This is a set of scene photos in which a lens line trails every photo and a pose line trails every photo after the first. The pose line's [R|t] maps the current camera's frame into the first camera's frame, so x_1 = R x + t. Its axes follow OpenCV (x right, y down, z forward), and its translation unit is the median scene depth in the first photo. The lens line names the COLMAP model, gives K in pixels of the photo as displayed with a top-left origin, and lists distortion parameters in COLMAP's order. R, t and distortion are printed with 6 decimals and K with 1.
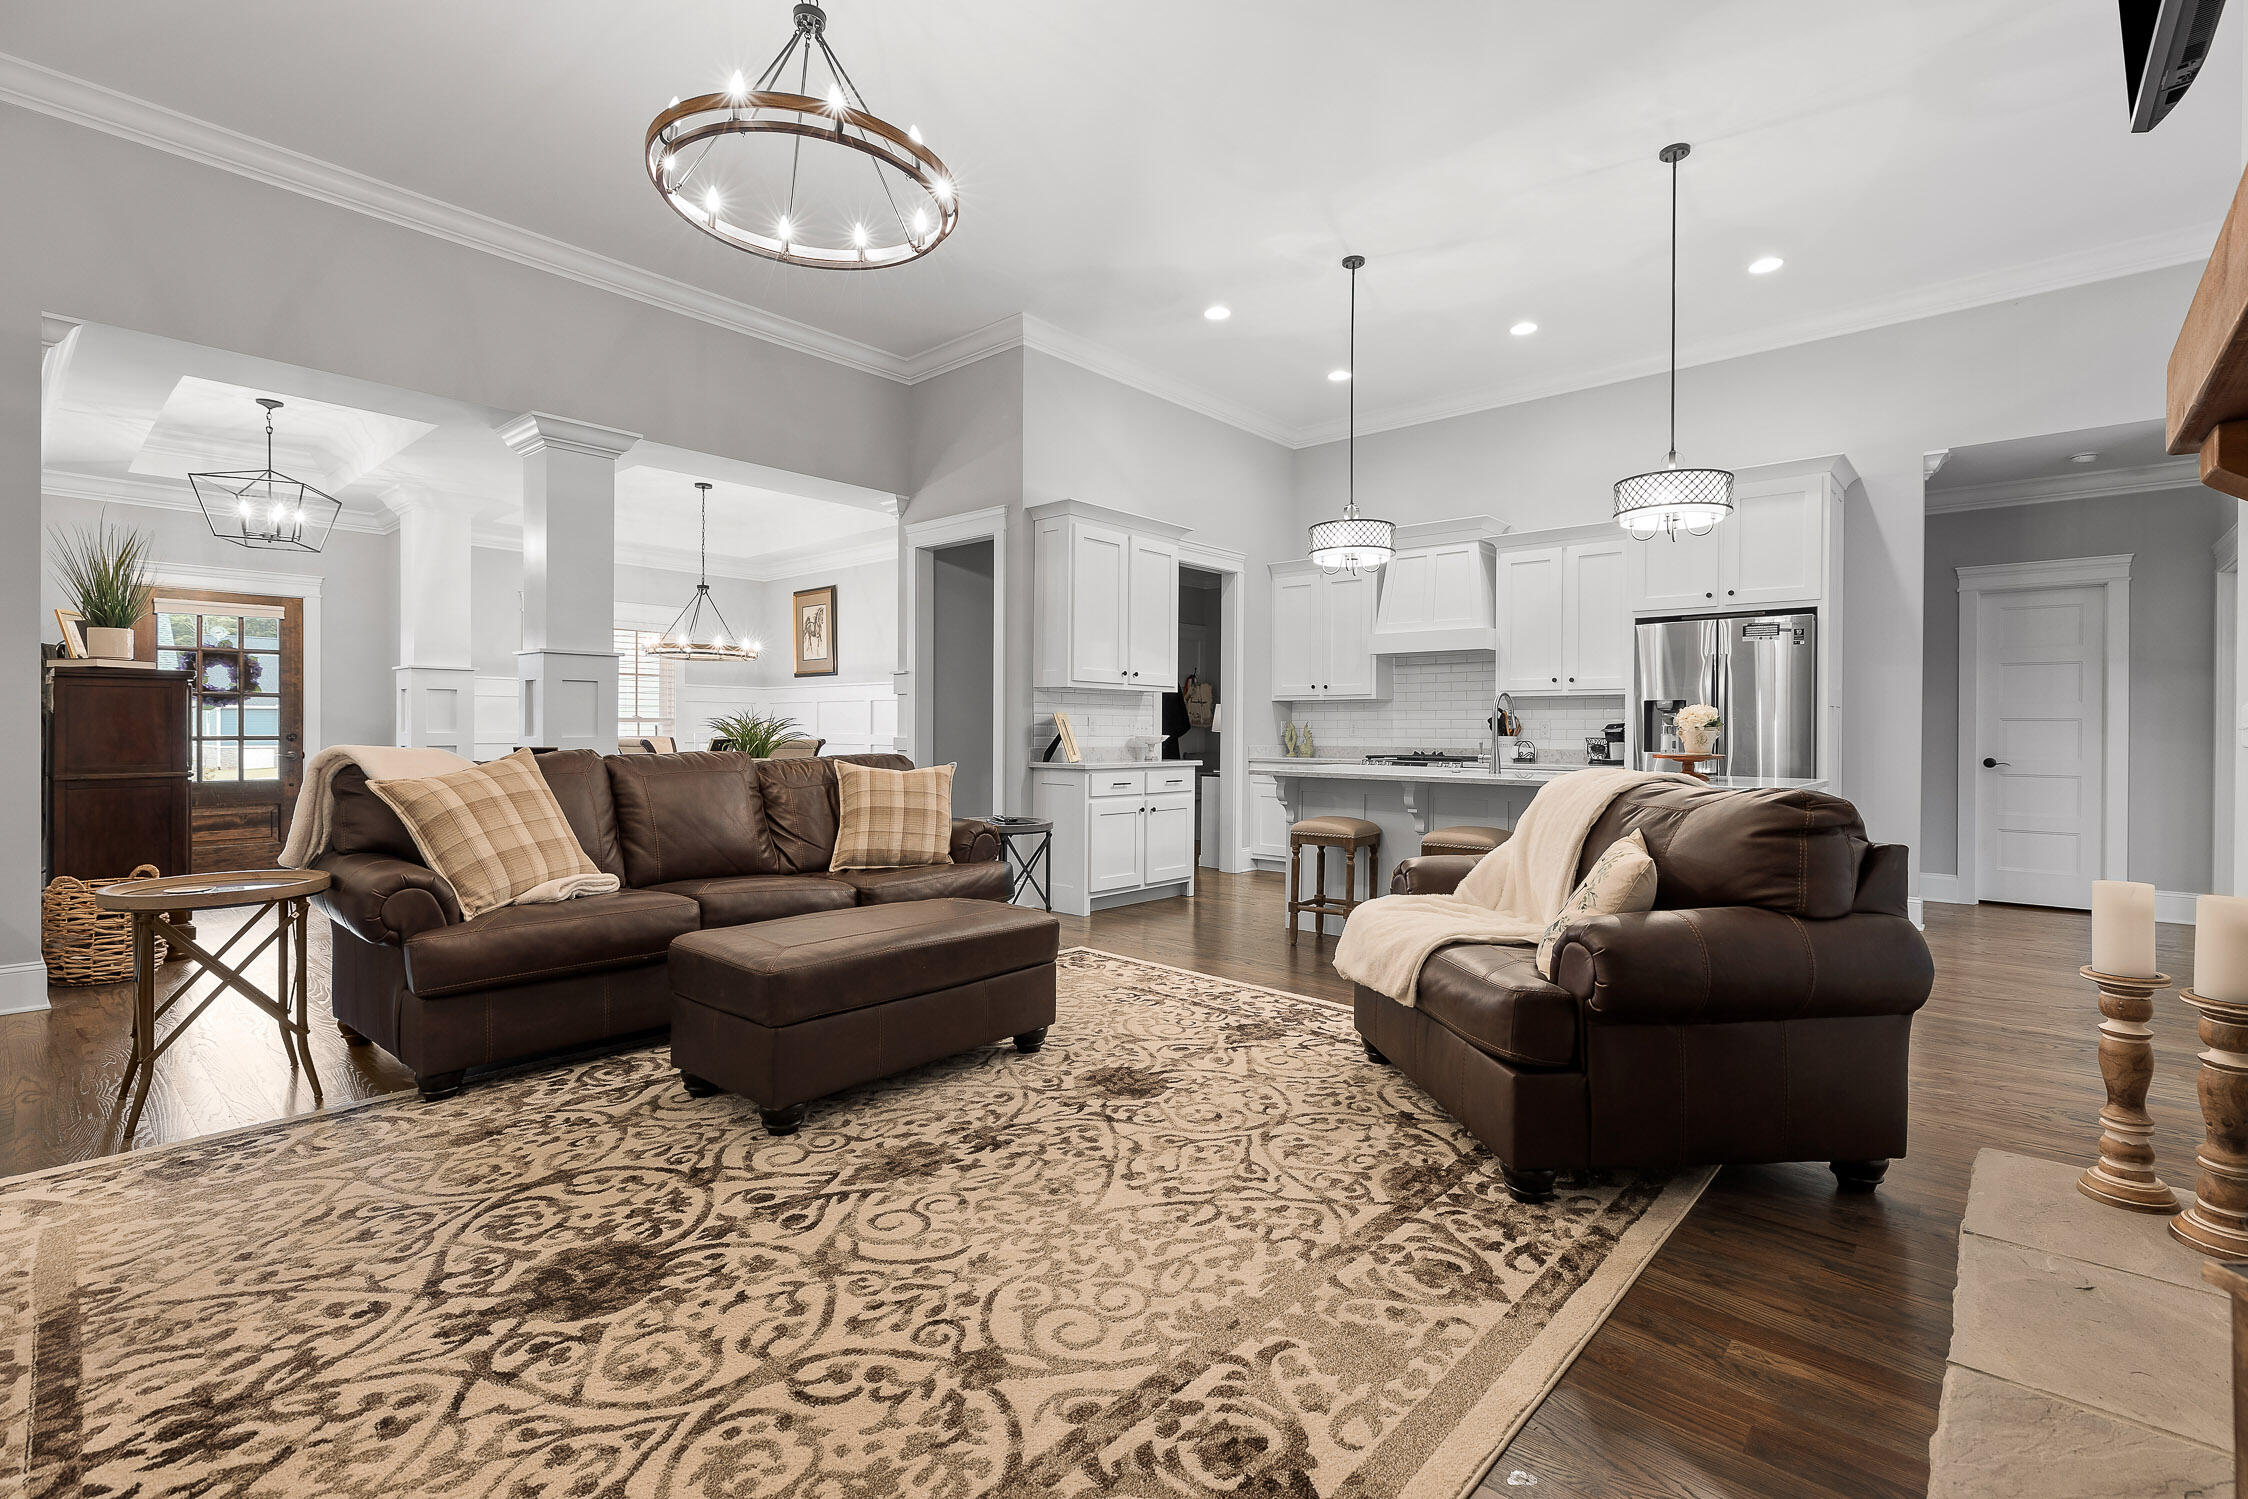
lens RADIAL K [[1005.6, 0, 1130.8], [0, 1005.6, 735.2], [0, 0, 1]] dist [0.000831, -0.000108]
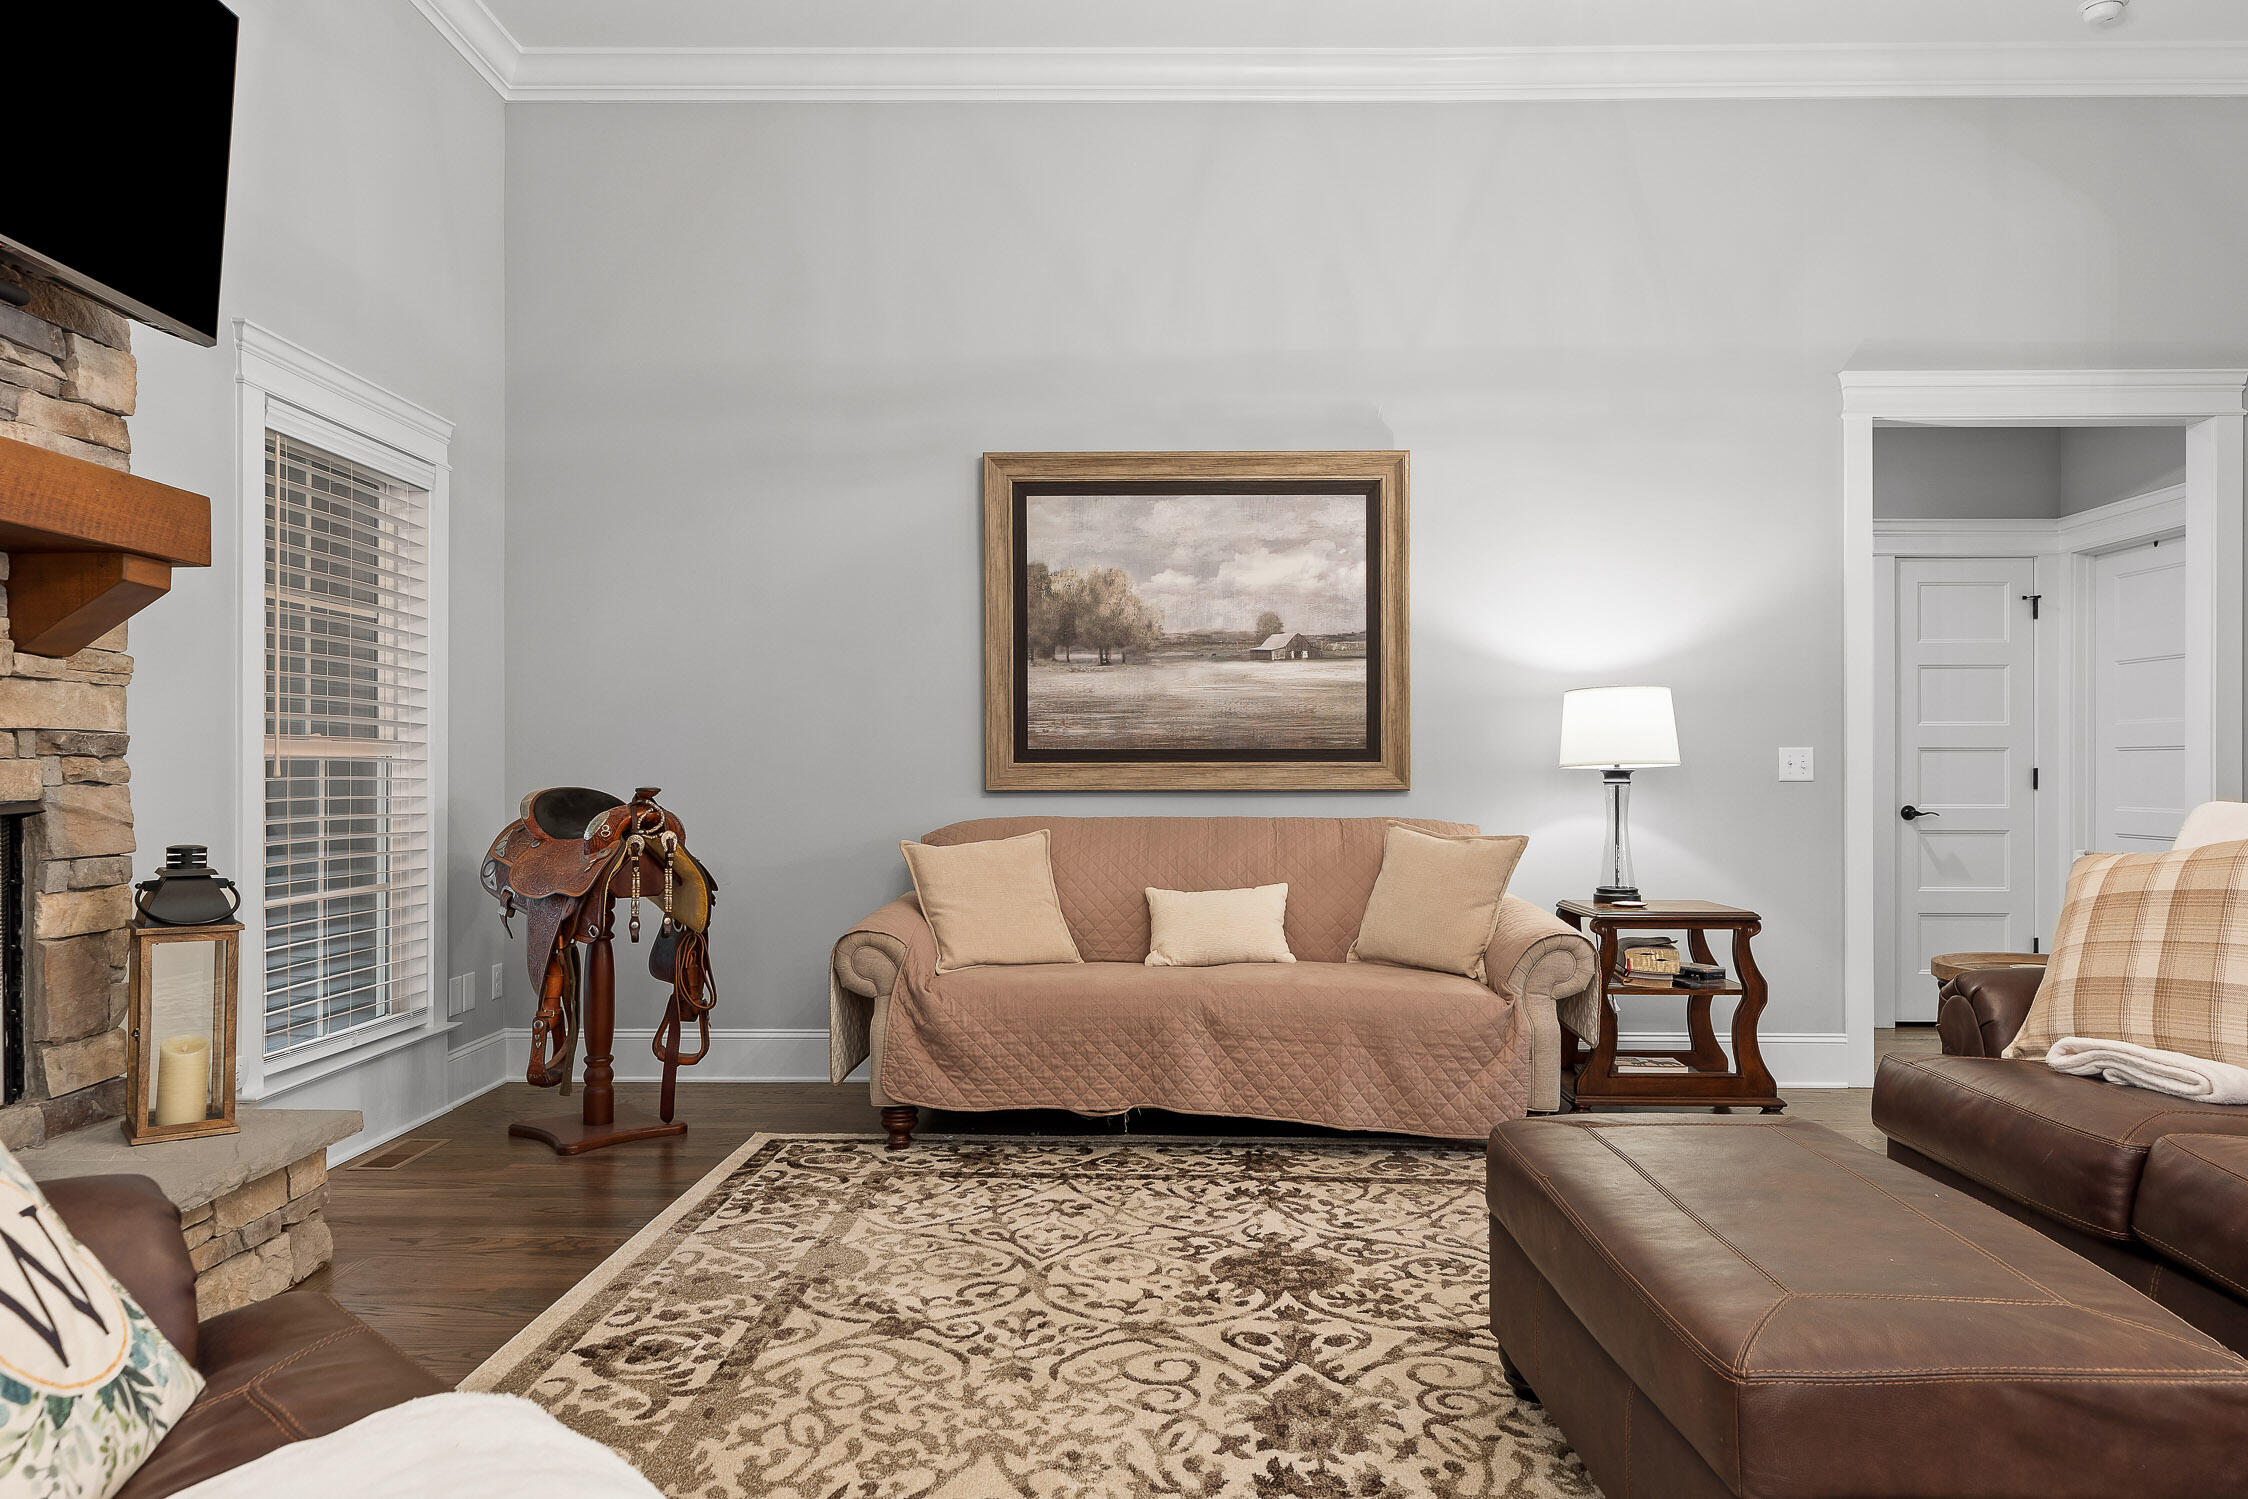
lens RADIAL K [[1479.2, 0, 1158.6], [0, 1479.2, 767.8], [0, 0, 1]] dist [0.010257, -0.005661]
pose [[-0.748210, -0.007988, -0.663414, 0.561539], [-0.010334, 0.999947, -0.000385, -0.009877], [0.663382, 0.006568, -0.748252, 1.831112]]
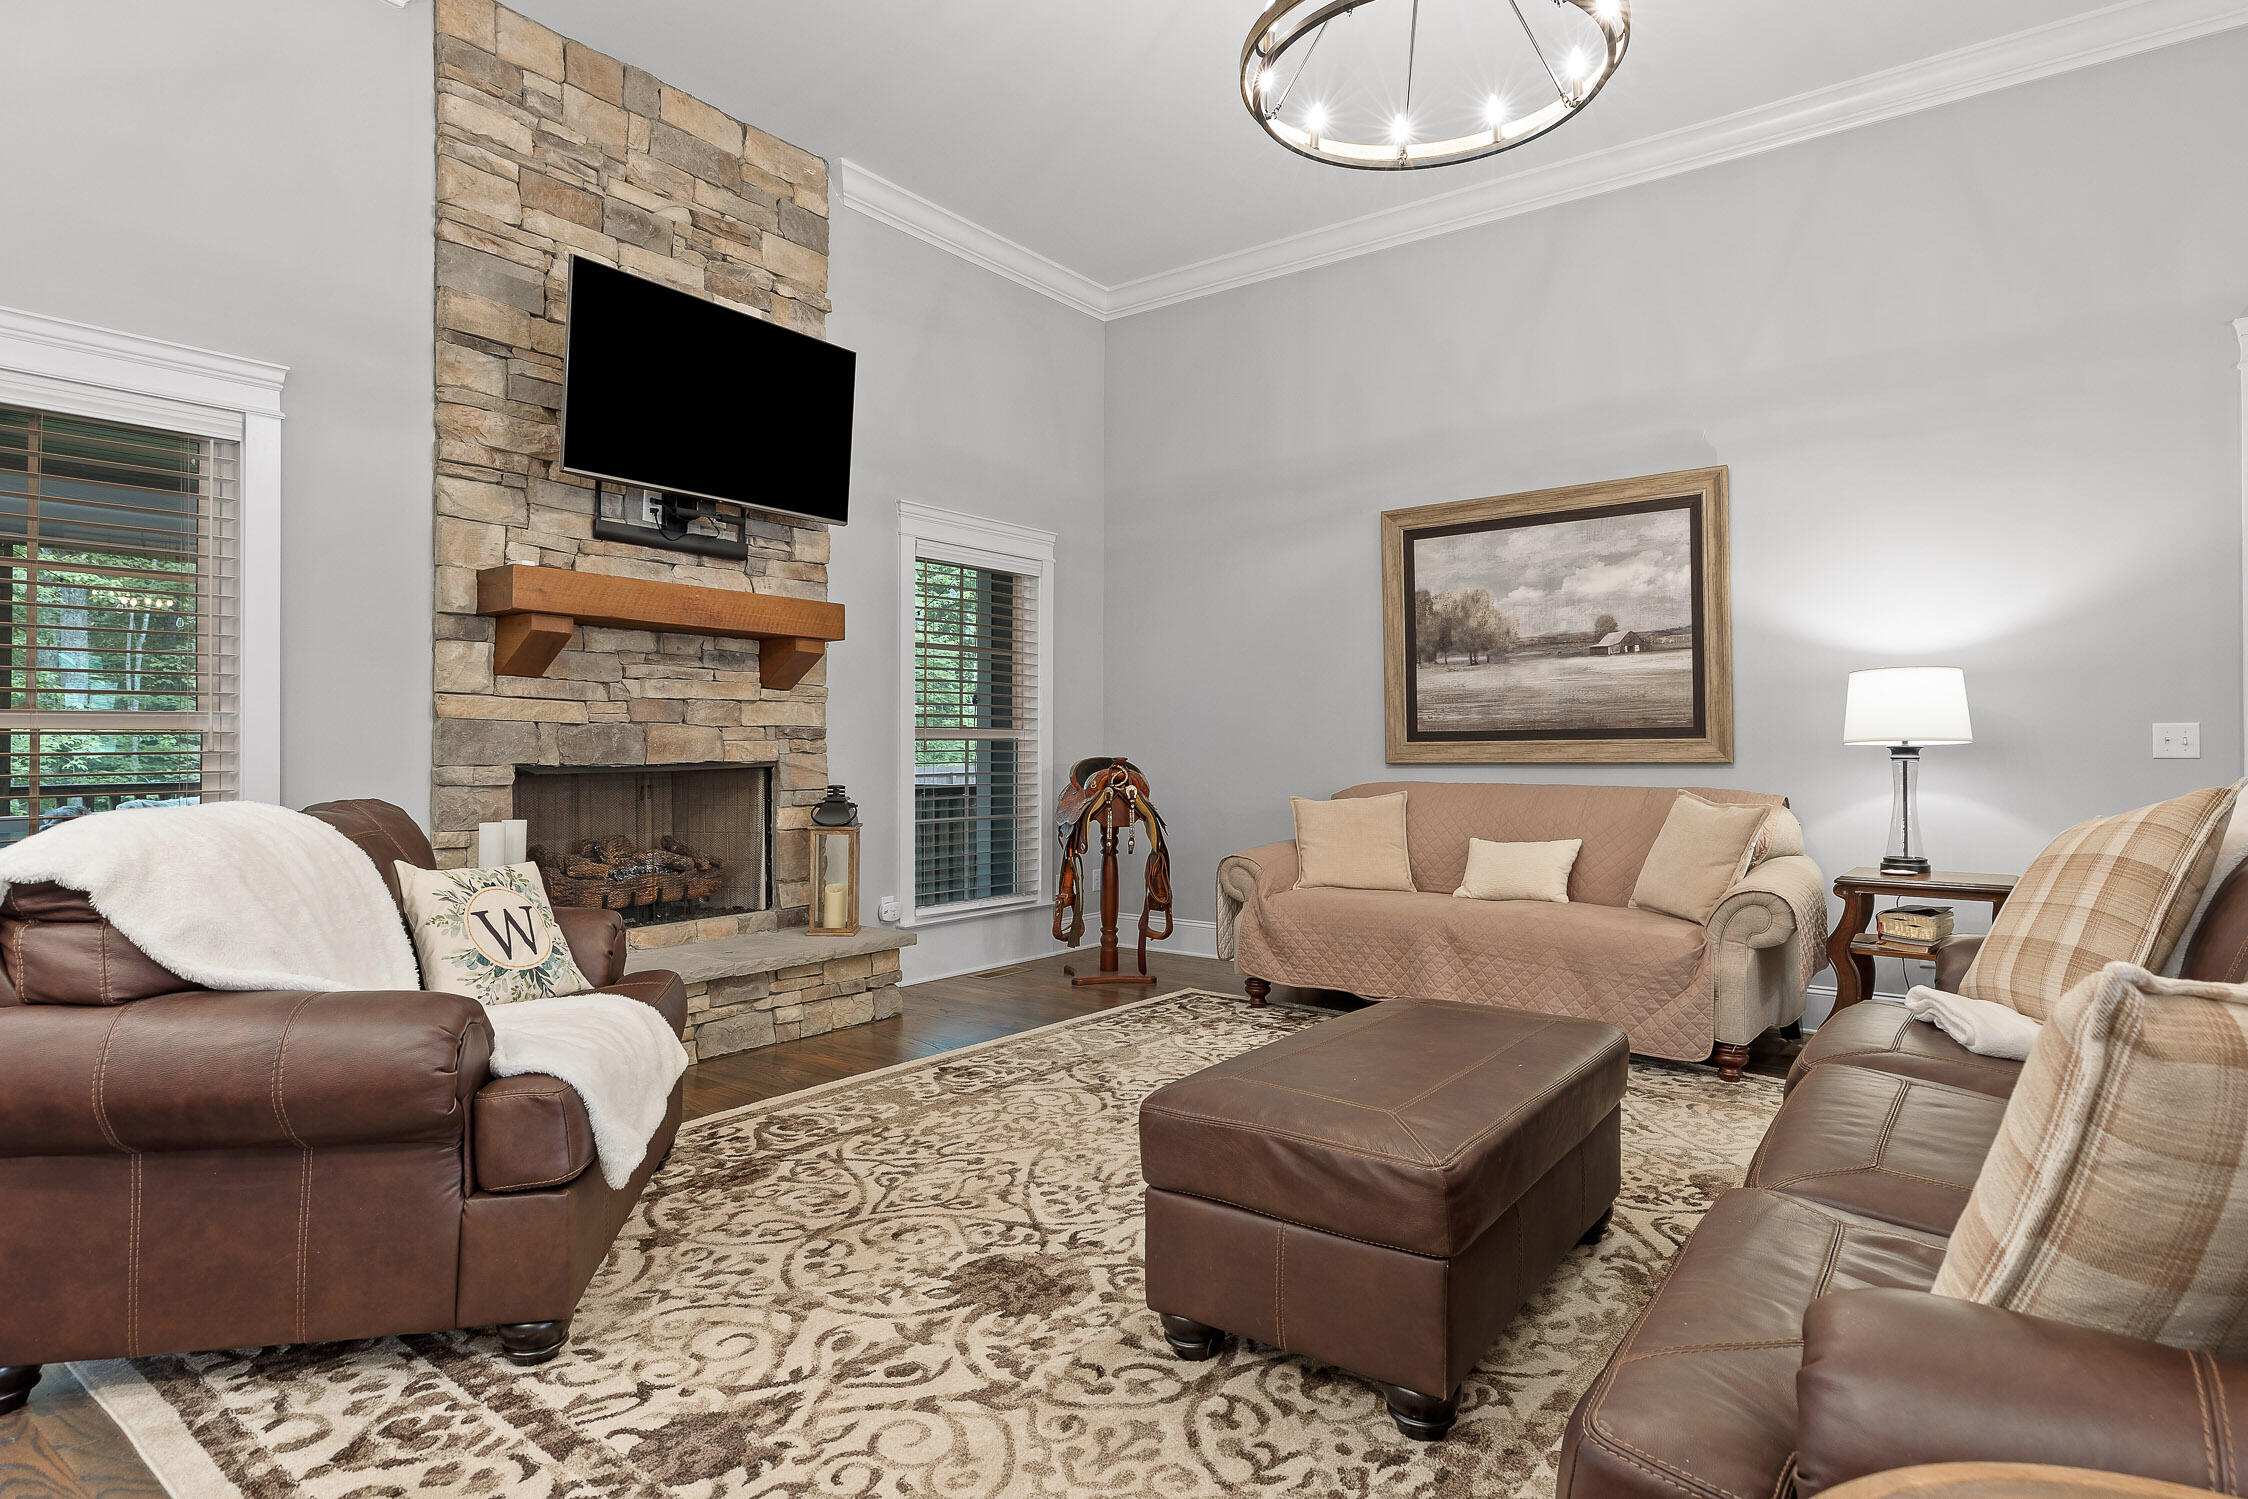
lens RADIAL K [[1246.9, 0, 1138.3], [0, 1246.9, 745.9], [0, 0, 1]] dist [-0.000293, -0.003234]
pose [[-0.996590, -0.007452, -0.082171, -0.023076], [-0.007826, 0.999960, 0.004227, -0.013145], [0.082137, 0.004855, -0.996609, 2.462160]]
